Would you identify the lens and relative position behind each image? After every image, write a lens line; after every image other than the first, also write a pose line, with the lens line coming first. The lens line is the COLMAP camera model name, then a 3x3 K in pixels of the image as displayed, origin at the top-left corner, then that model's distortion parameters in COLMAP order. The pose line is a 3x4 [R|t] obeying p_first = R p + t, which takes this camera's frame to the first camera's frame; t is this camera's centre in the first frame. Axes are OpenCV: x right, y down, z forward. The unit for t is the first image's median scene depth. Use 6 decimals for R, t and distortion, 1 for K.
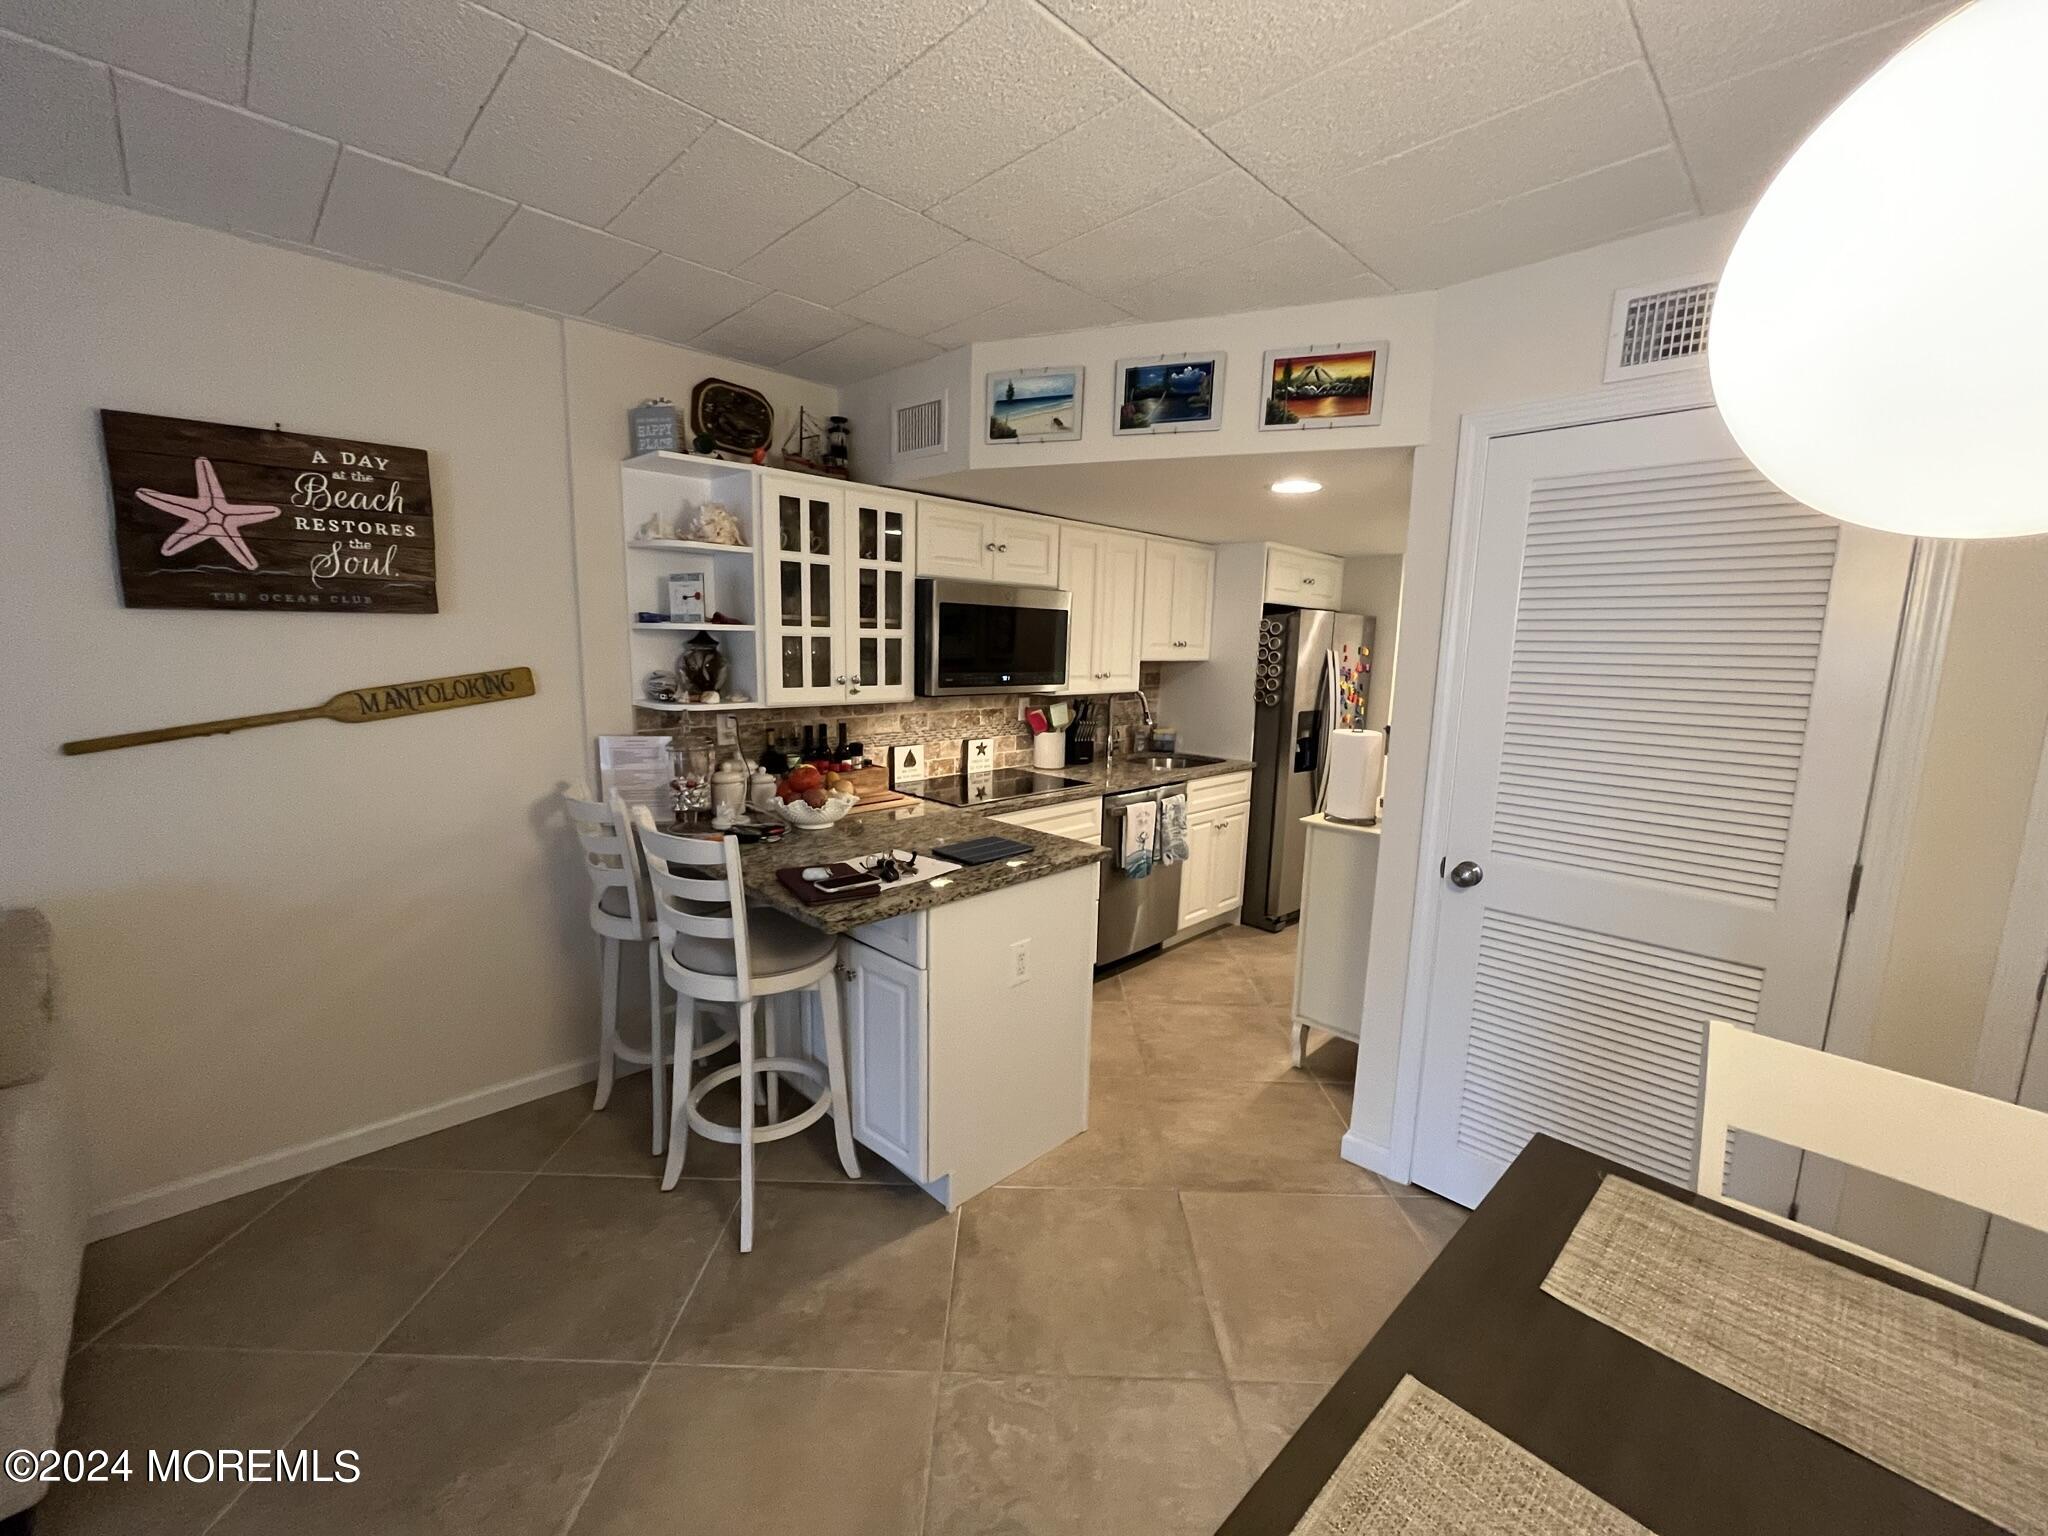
lens RADIAL K [[821.9, 0, 1025.2], [0, 821.9, 774.1], [0, 0, 1]] dist [-0.004320, 0.000230]
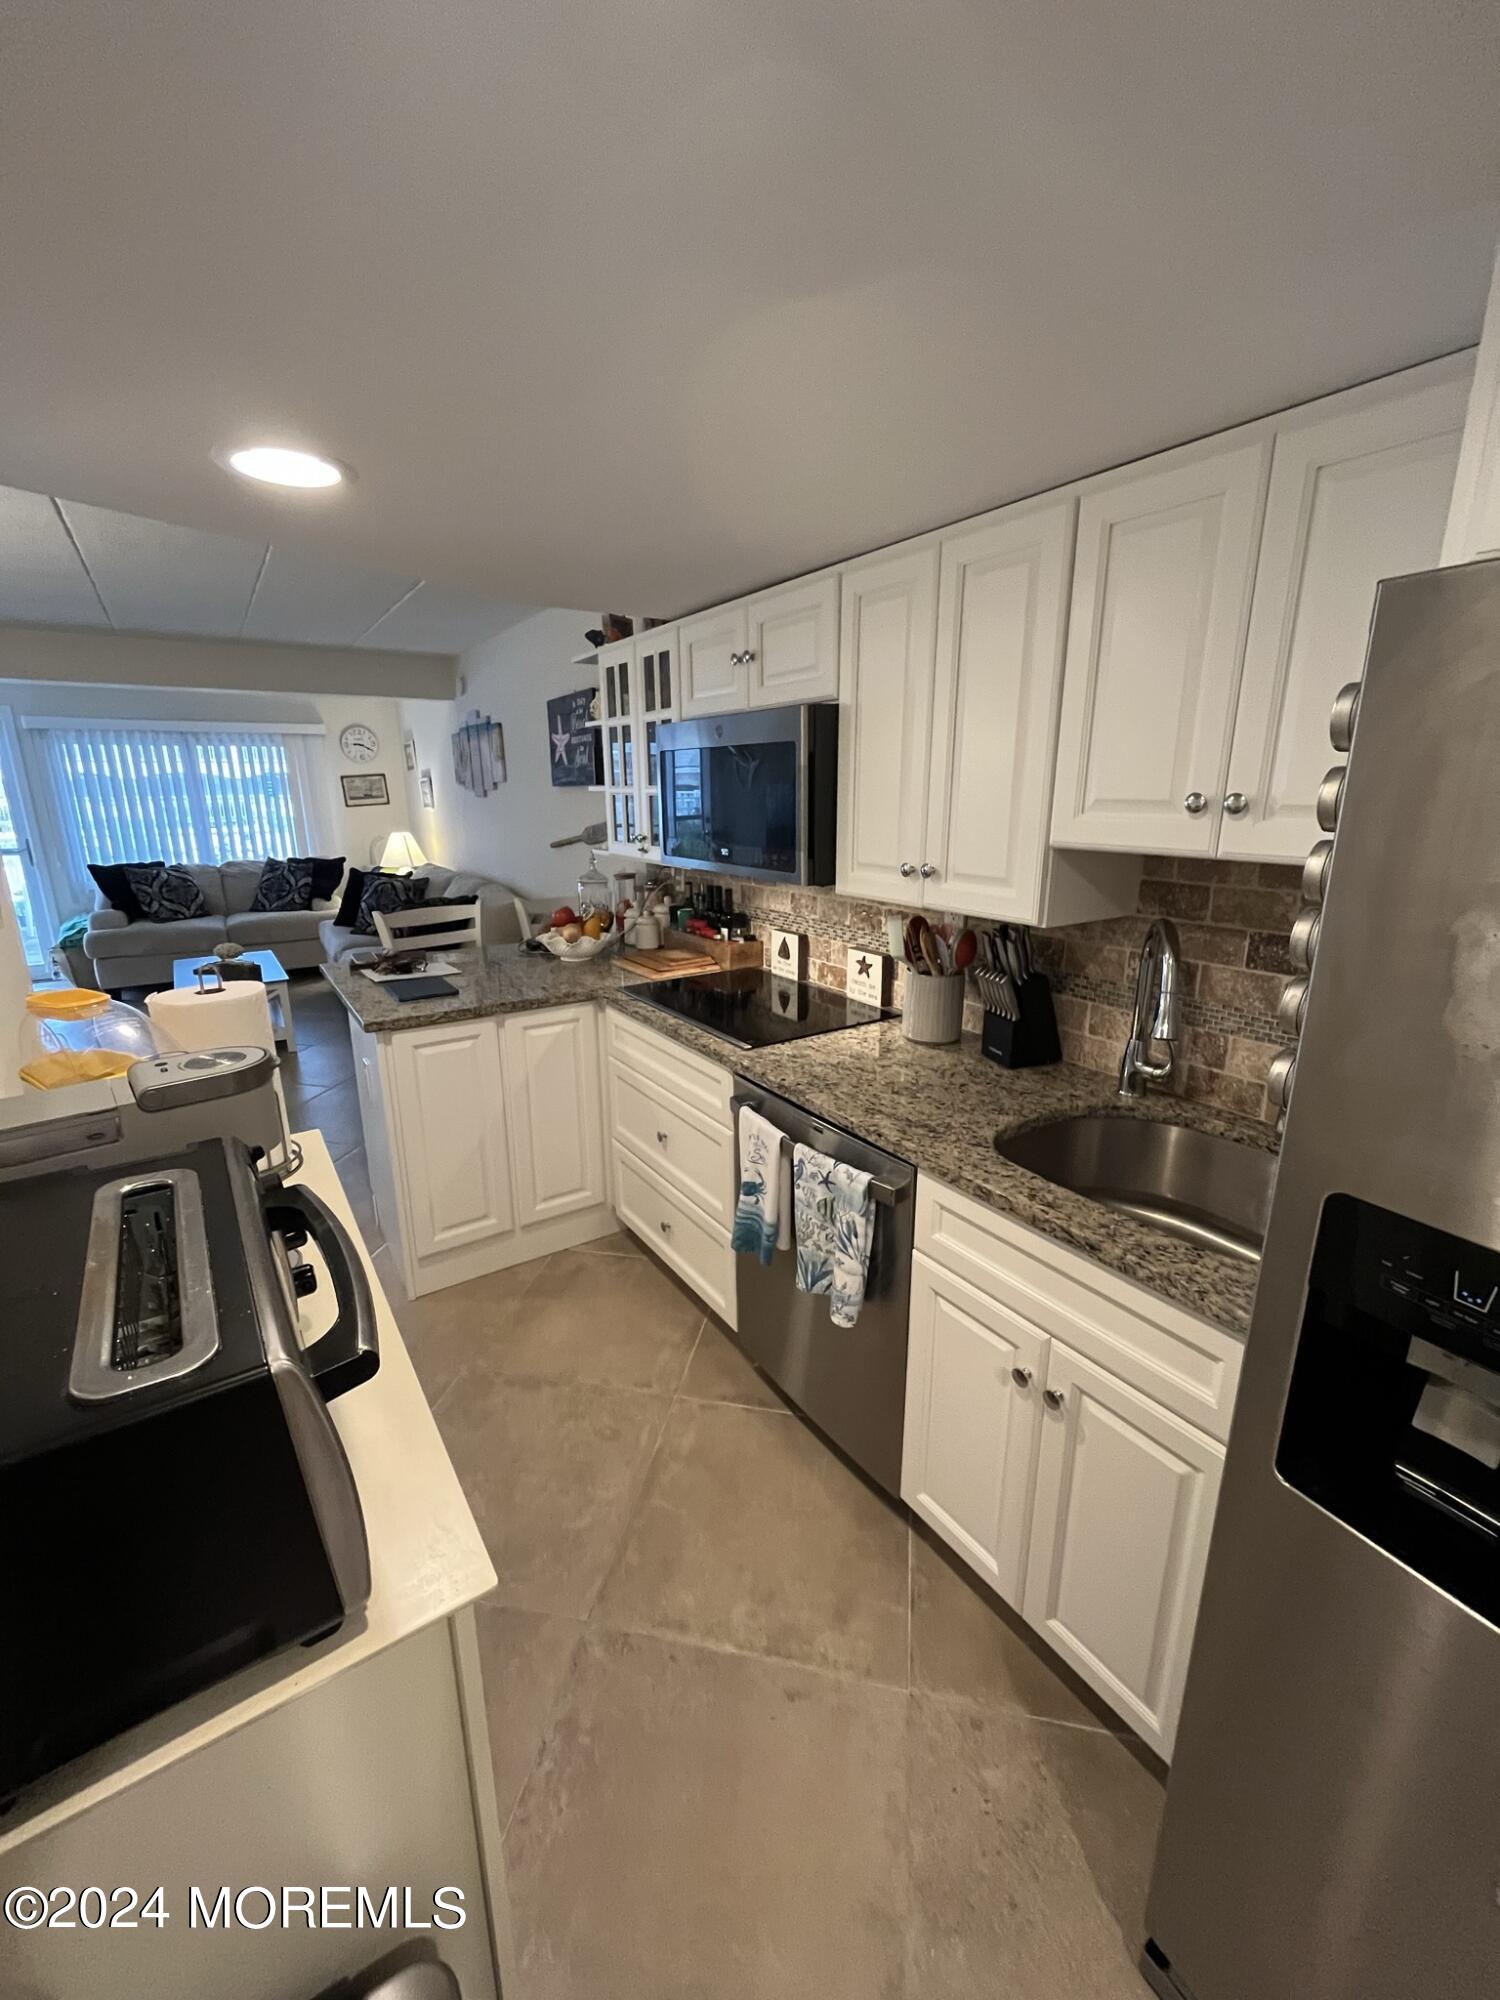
lens RADIAL K [[802.6, 0, 746.9], [0, 802.6, 993.0], [0, 0, 1]] dist [-0.004320, 0.000230]
pose [[-0.183182, 0.219674, -0.958221, 0.953173], [-0.162845, 0.954468, 0.249944, -0.254845], [0.969498, 0.201827, -0.139068, 1.661424]]
